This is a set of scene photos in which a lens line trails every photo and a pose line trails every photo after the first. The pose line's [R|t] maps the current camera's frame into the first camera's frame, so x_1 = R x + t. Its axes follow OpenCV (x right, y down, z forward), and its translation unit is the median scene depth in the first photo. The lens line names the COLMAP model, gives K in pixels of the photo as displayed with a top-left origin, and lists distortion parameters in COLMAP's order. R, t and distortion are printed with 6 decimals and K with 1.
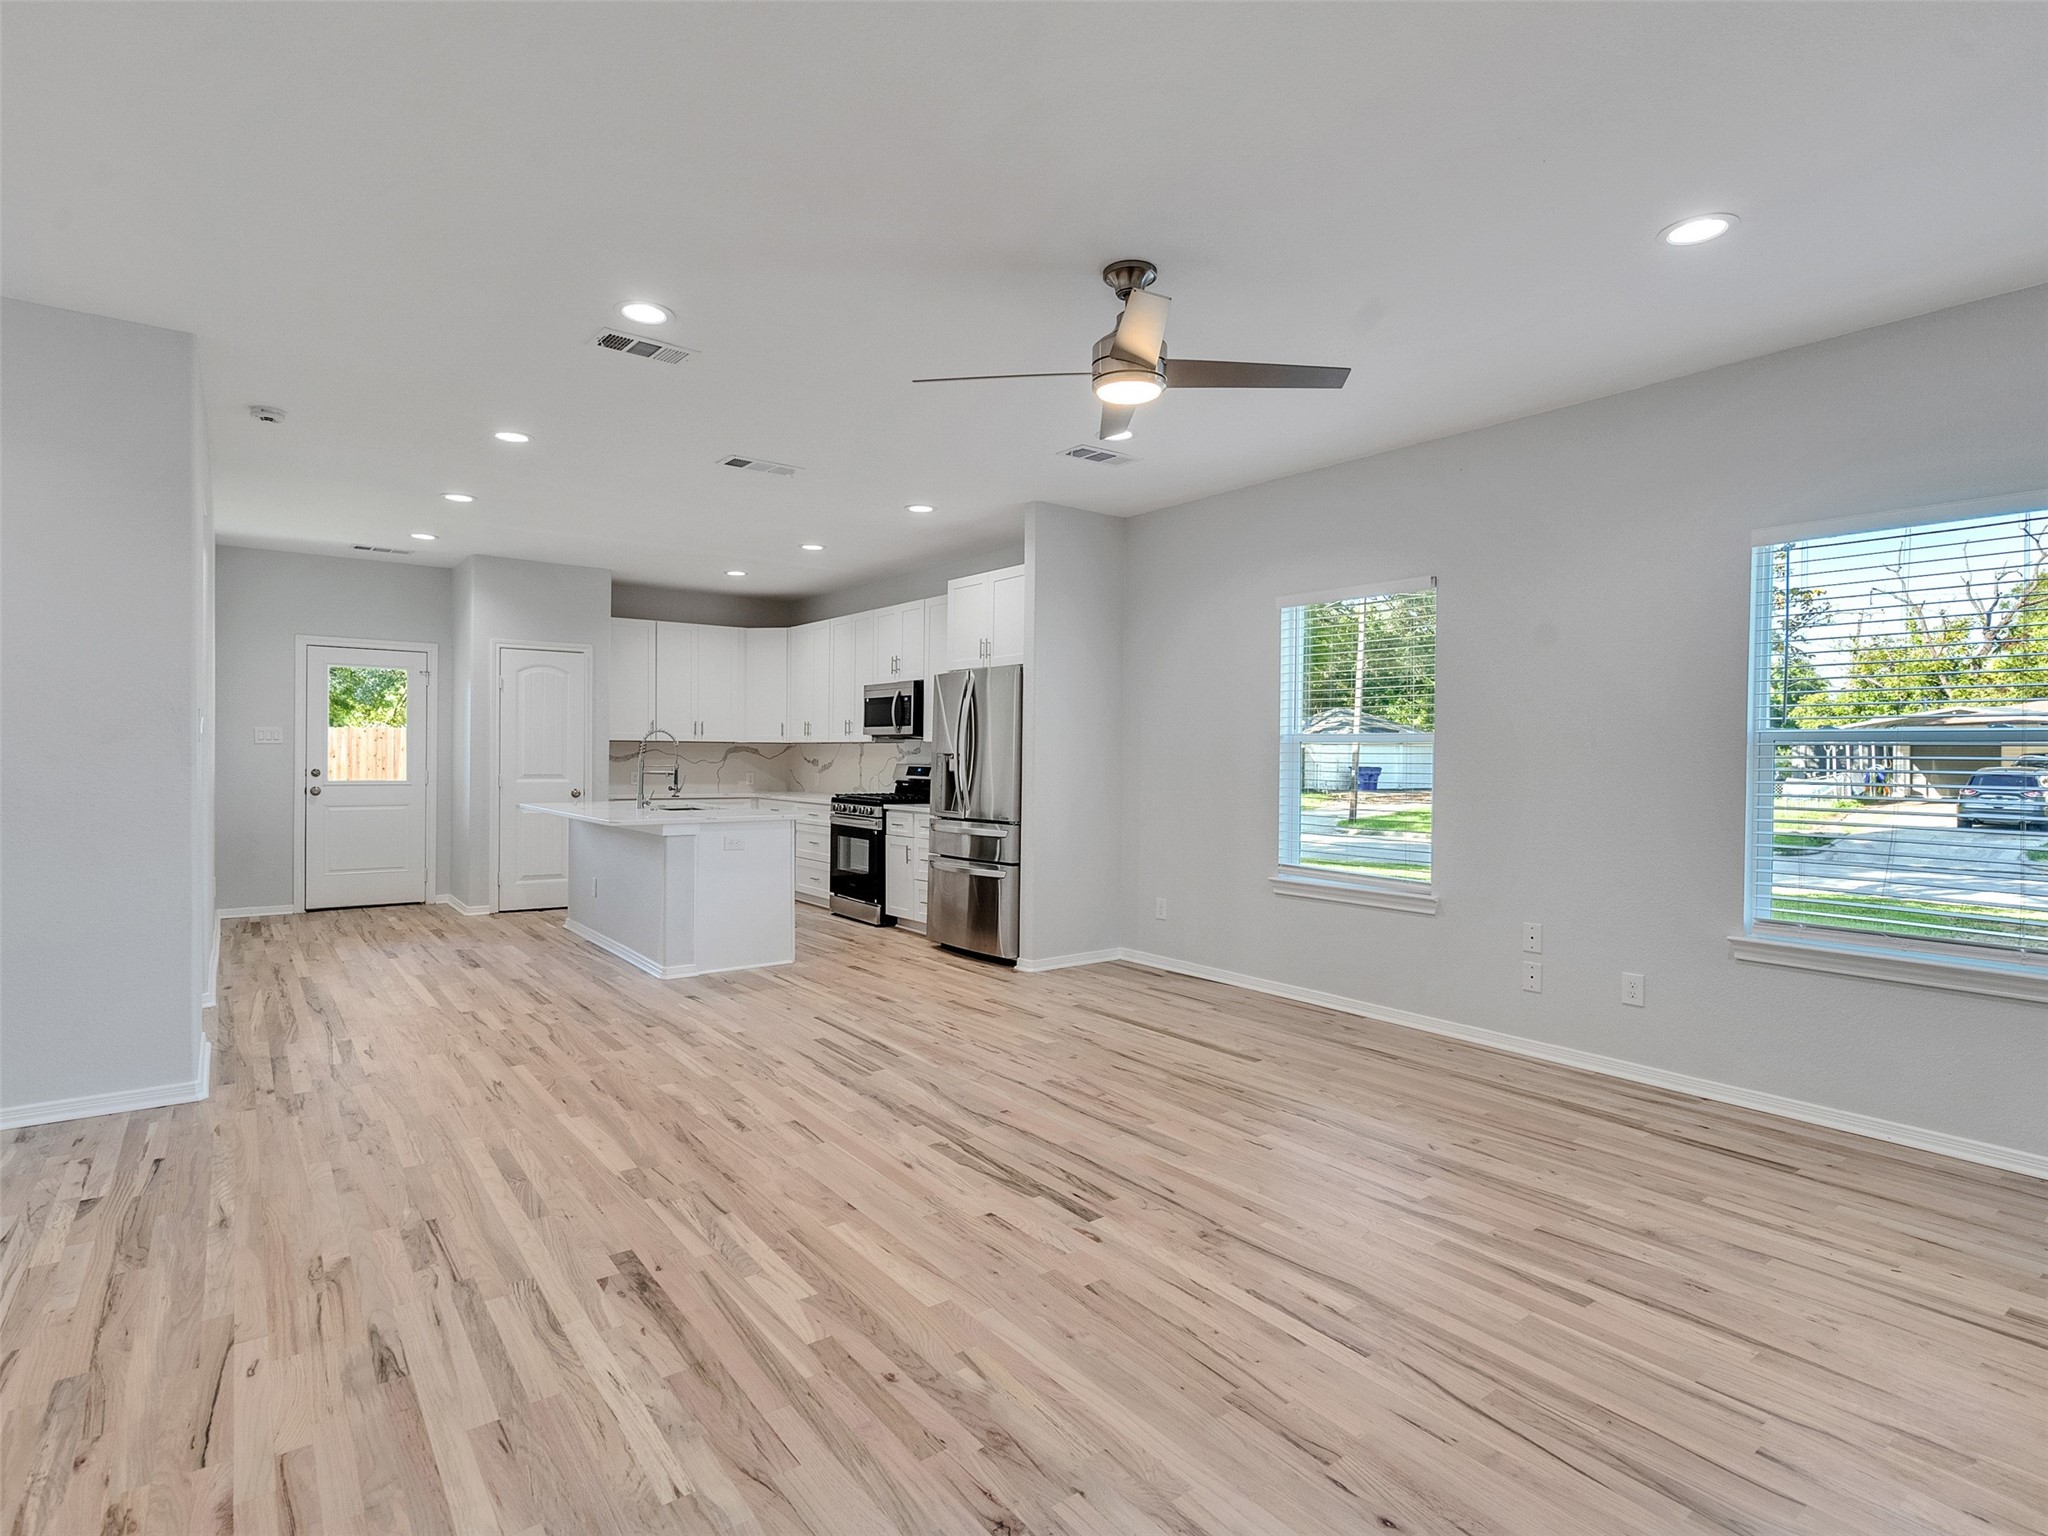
lens RADIAL K [[1044.5, 0, 1006.5], [0, 1044.5, 766.5], [0, 0, 1]] dist [-0.007857, 0.004496]
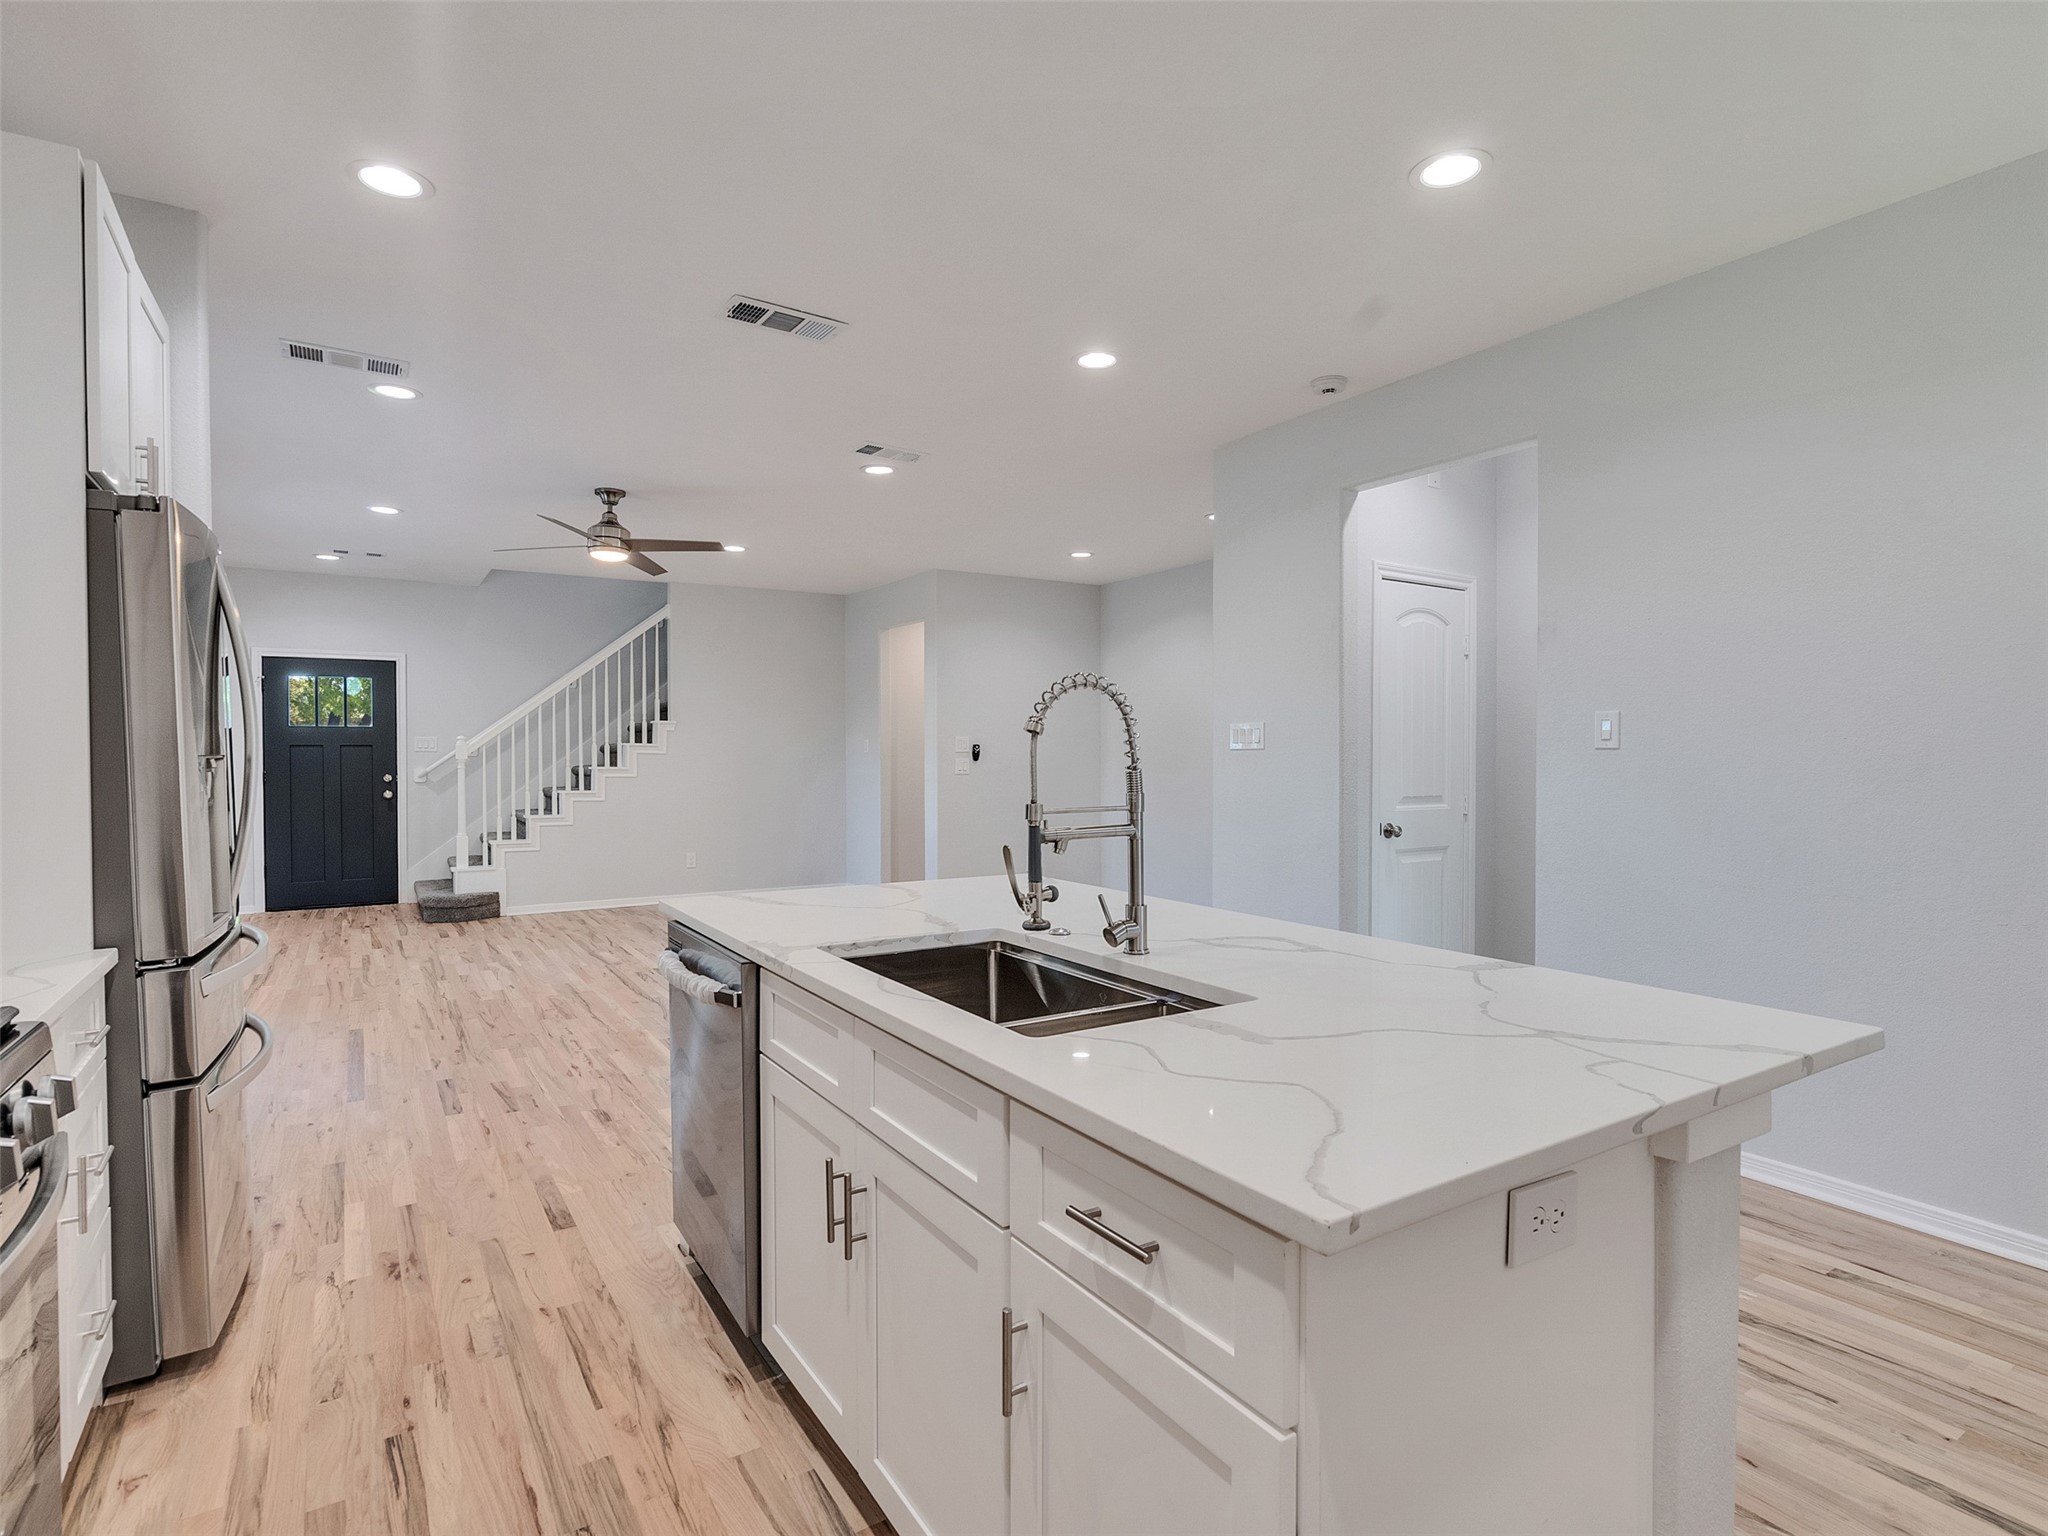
lens RADIAL K [[1044.5, 0, 1006.5], [0, 1044.5, 766.5], [0, 0, 1]] dist [-0.007857, 0.004496]
pose [[-0.996830, -0.008557, 0.079101, -0.592438], [-0.006565, 0.999656, 0.025412, -0.033335], [-0.079291, 0.024812, -0.996543, 2.266086]]
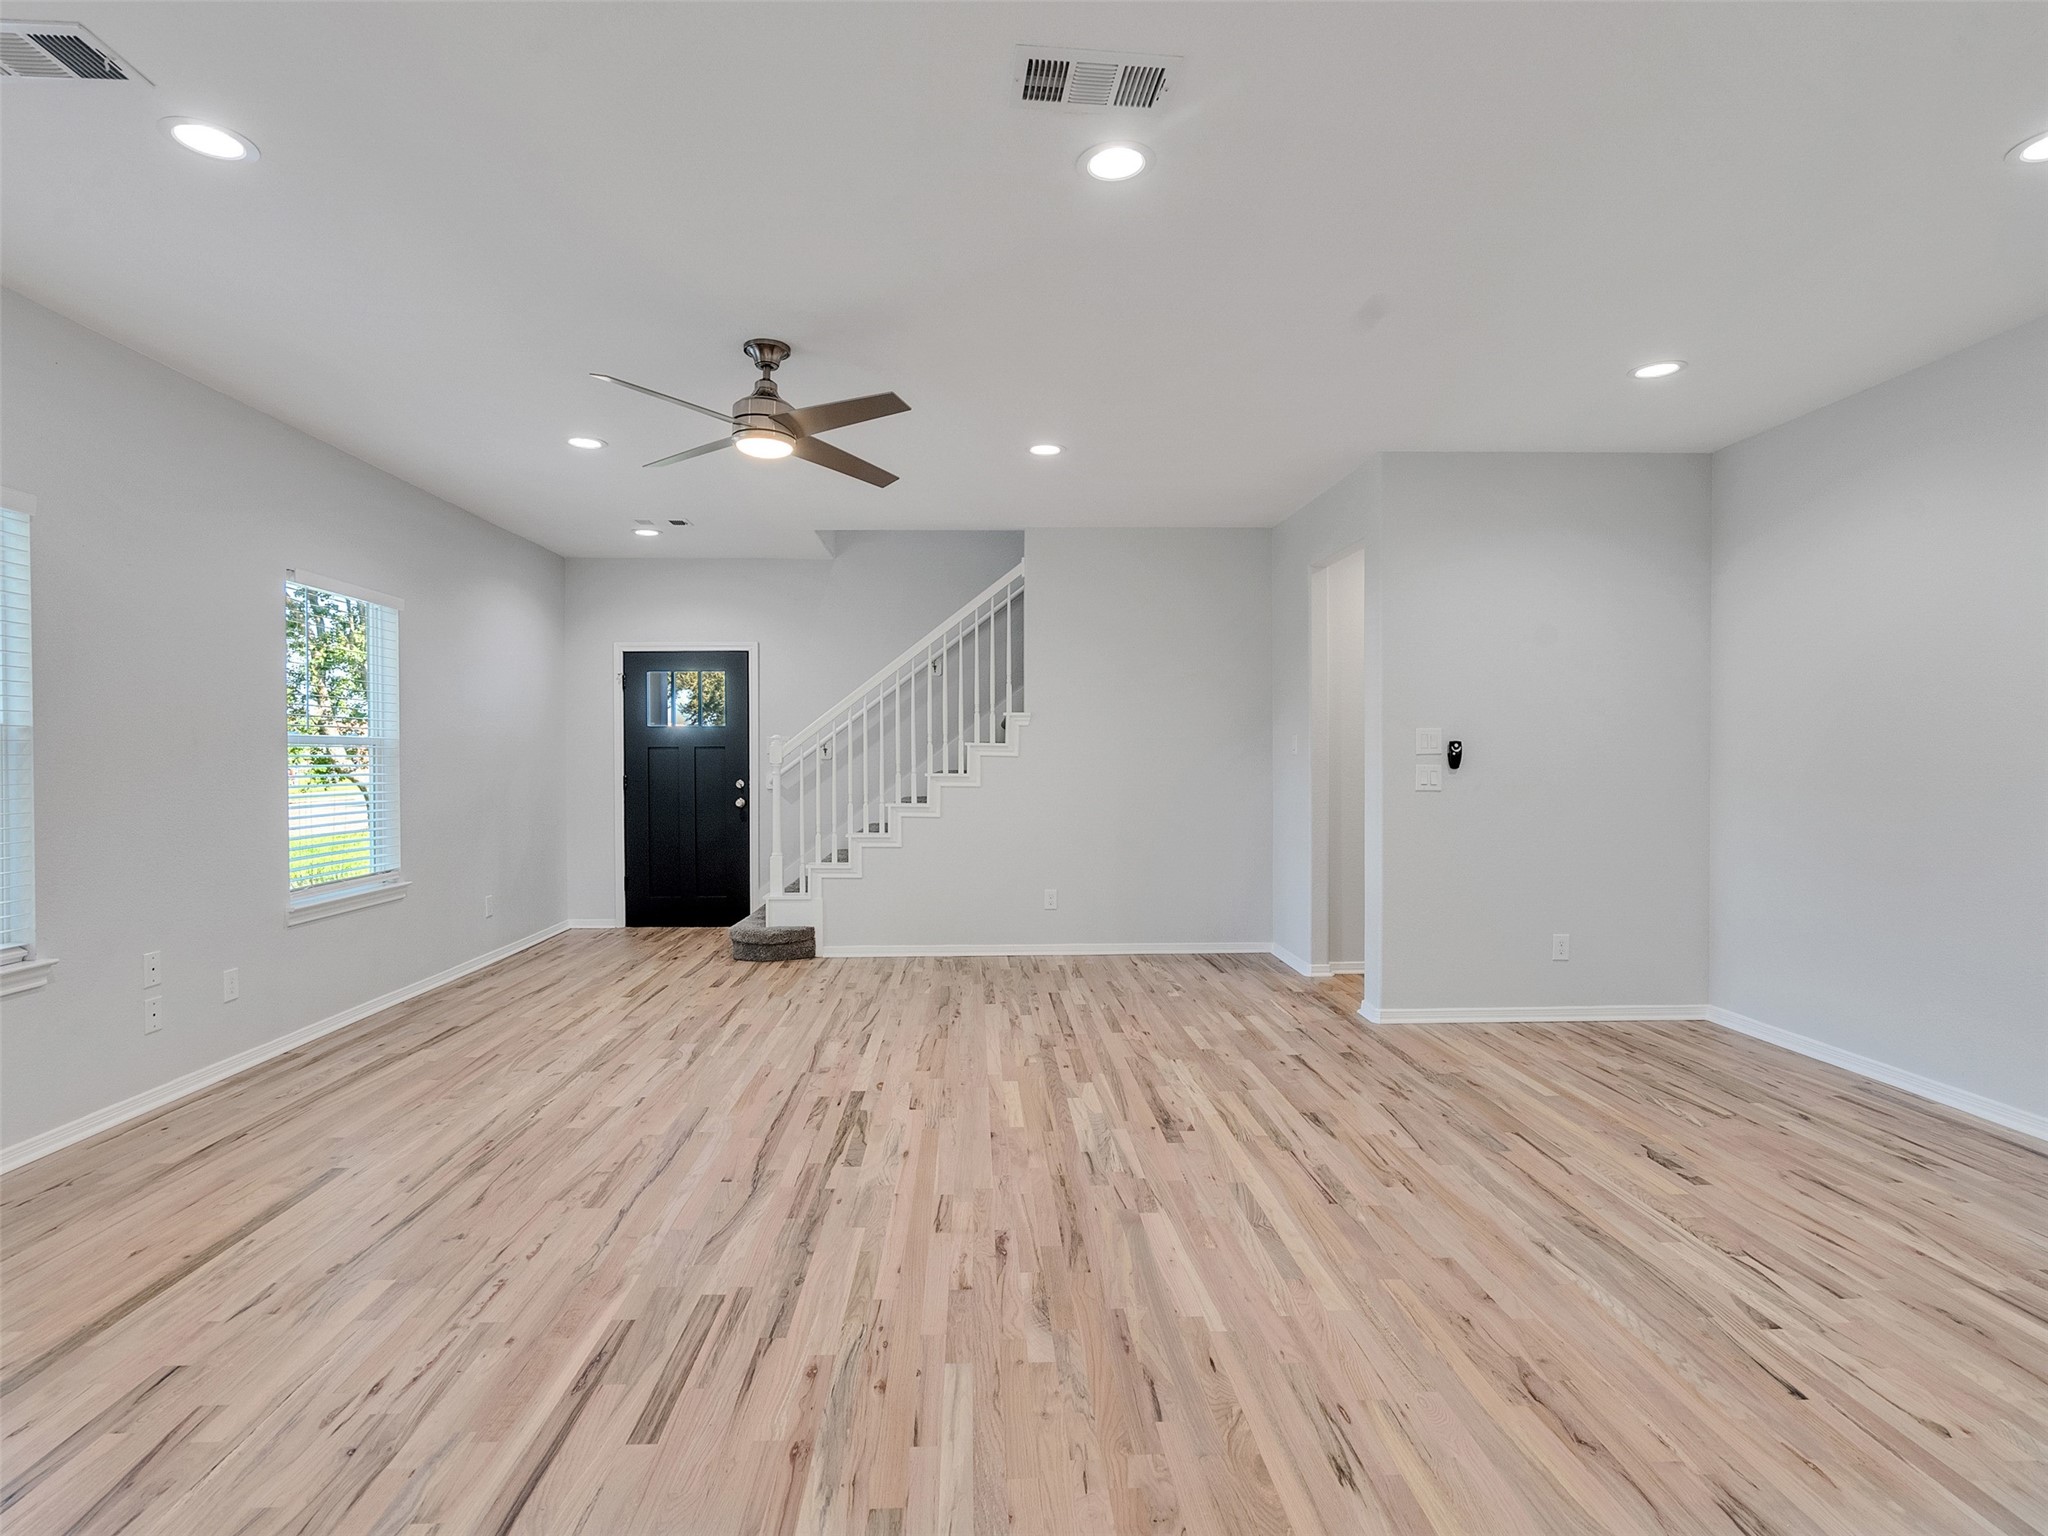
lens RADIAL K [[1044.5, 0, 1006.5], [0, 1044.5, 766.5], [0, 0, 1]] dist [-0.007857, 0.004496]
pose [[-0.822153, -0.014004, 0.569095, -0.633029], [0.001245, 0.999651, 0.026397, -0.026528], [-0.569266, 0.022411, -0.821848, 1.481612]]
